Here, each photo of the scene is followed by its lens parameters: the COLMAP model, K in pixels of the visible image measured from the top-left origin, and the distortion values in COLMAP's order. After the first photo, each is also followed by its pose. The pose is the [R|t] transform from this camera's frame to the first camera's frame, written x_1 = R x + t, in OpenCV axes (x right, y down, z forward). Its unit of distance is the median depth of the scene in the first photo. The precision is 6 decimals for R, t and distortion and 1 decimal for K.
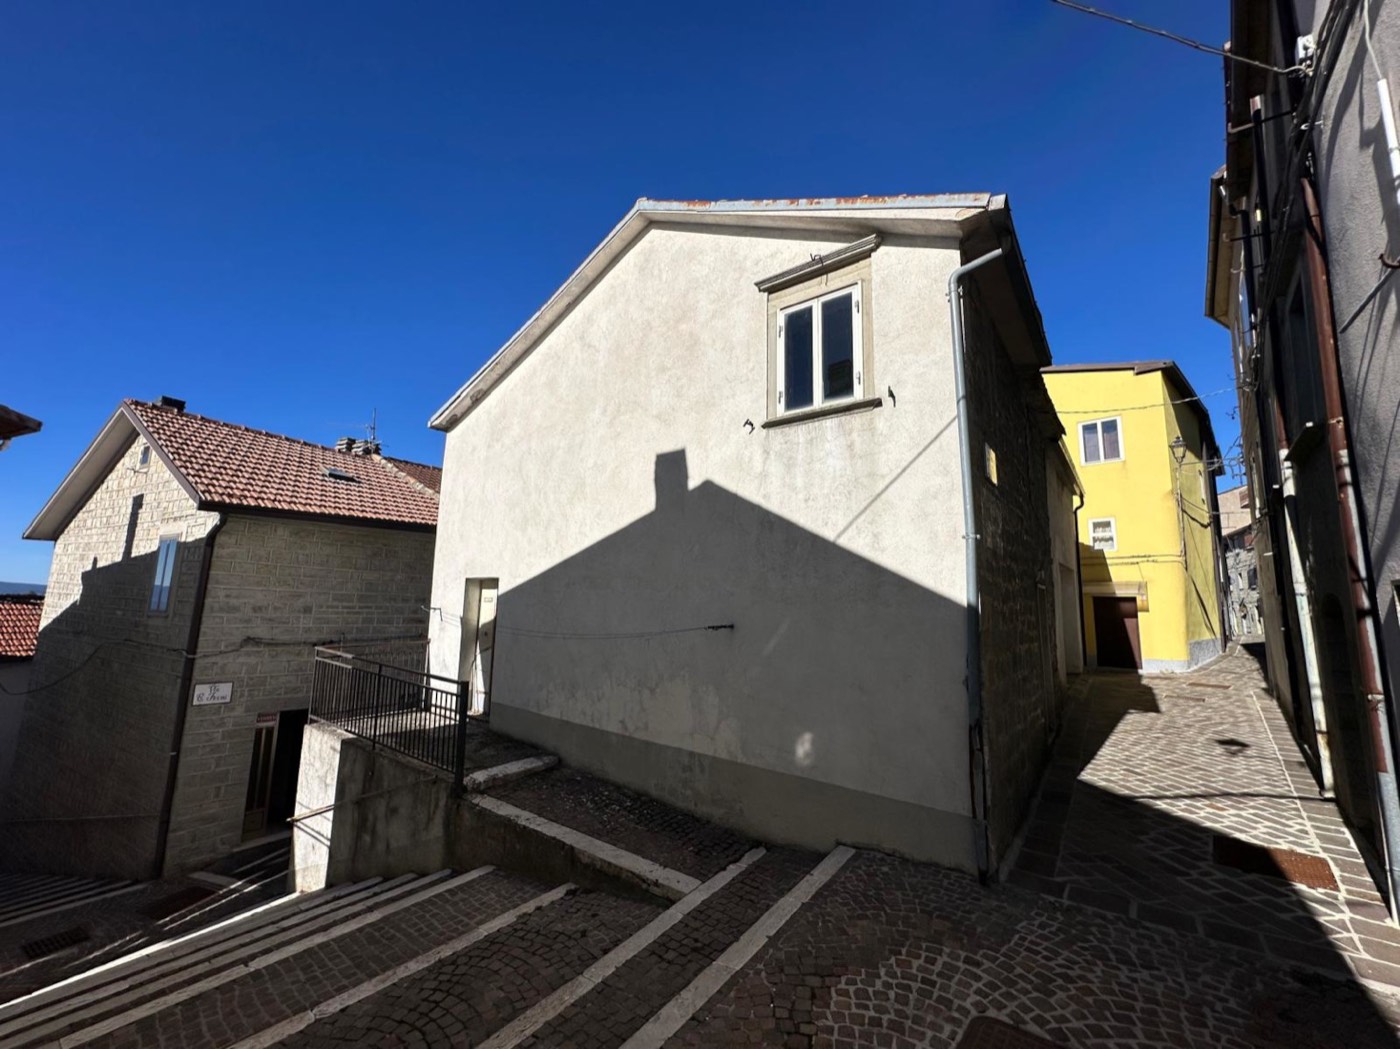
lens RADIAL K [[555.8, 0, 697.1], [0, 555.8, 524.6], [0, 0, 1]] dist [-0.003757, 0.000212]
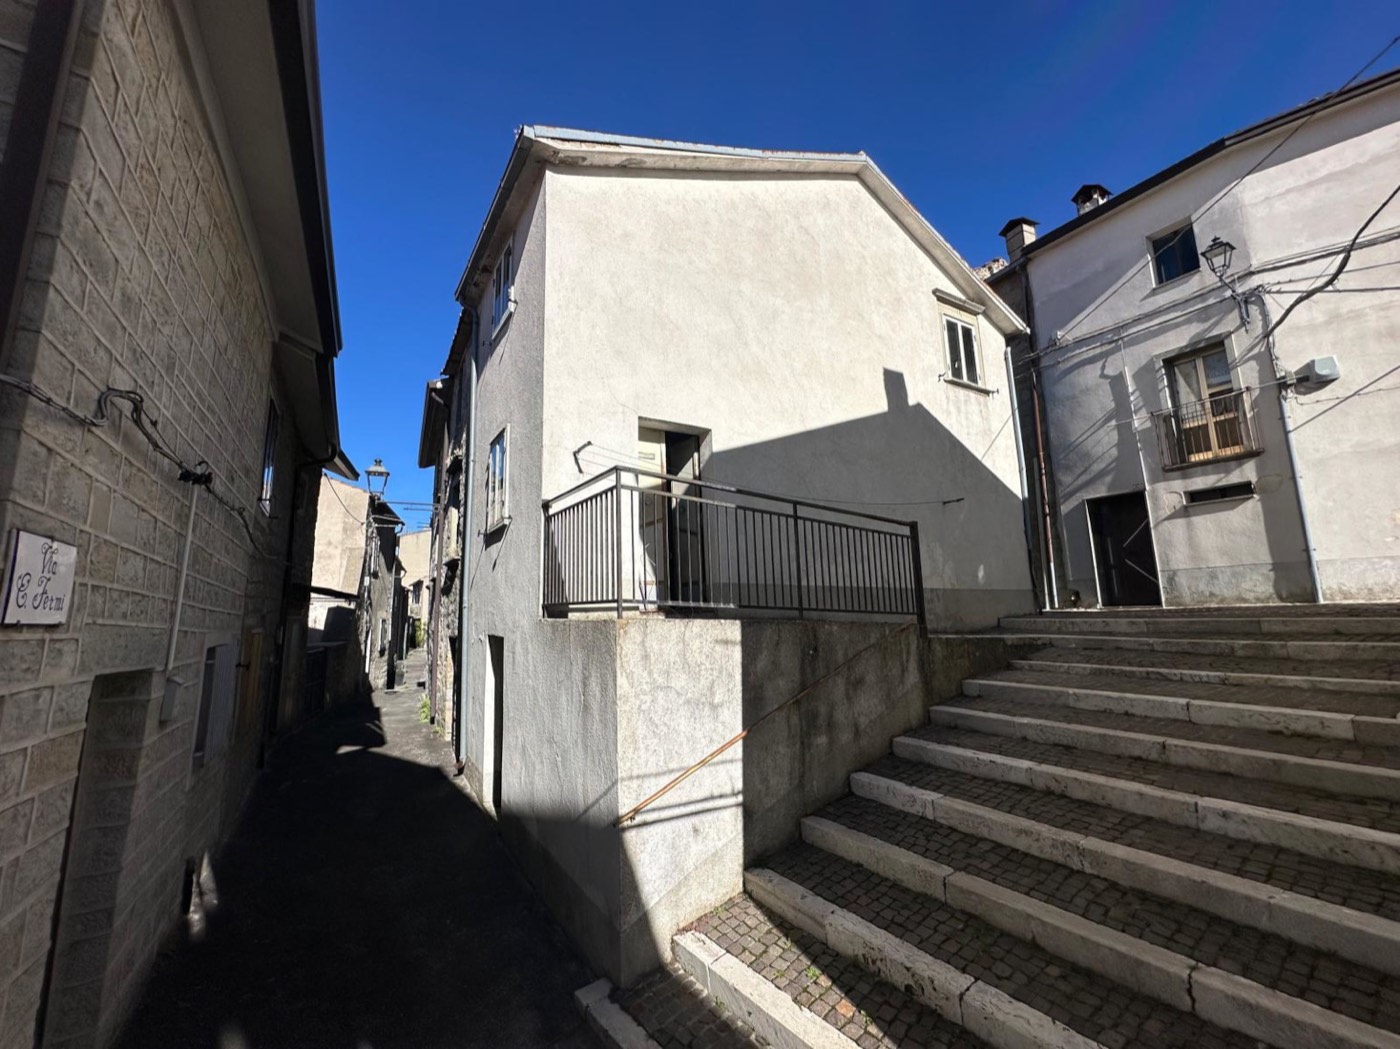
lens RADIAL K [[555.8, 0, 695.8], [0, 555.8, 524.6], [0, 0, 1]] dist [-0.003757, 0.000212]
pose [[0.367589, 0.117909, 0.922483, -1.449332], [-0.097158, 0.991371, -0.087999, 0.406083], [-0.924899, -0.057279, 0.375873, 0.978232]]
